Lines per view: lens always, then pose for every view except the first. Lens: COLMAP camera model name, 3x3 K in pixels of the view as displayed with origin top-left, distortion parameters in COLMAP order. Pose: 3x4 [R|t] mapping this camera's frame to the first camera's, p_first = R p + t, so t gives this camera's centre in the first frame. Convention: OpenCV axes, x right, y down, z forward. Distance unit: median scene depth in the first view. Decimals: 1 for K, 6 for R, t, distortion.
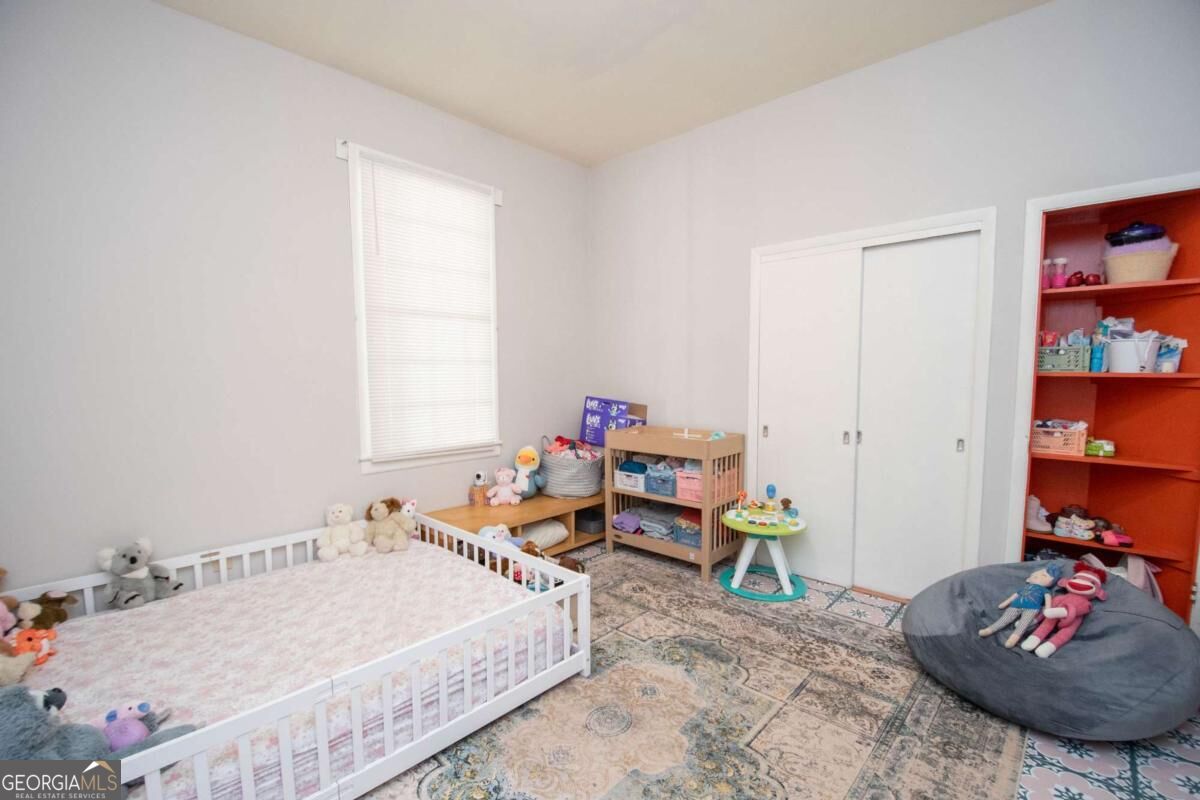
lens RADIAL K [[521.6, 0, 601.7], [0, 521.6, 417.1], [0, 0, 1]] dist [0.021629, -0.026415]
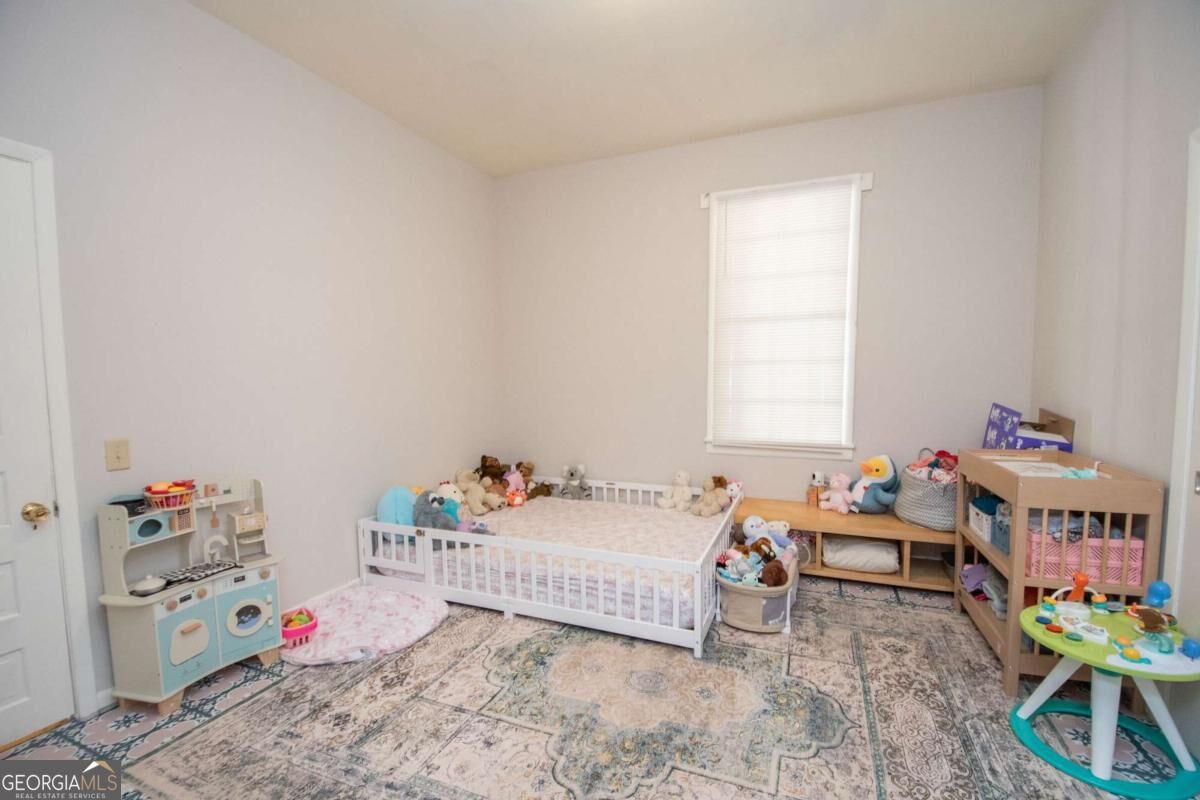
lens RADIAL K [[521.6, 0, 601.7], [0, 521.6, 417.1], [0, 0, 1]] dist [0.021629, -0.026415]
pose [[0.360345, 0.072066, -0.930031, 0.633327], [-0.073555, 0.996102, 0.048686, -0.020464], [0.929915, 0.050865, 0.364241, 0.303645]]
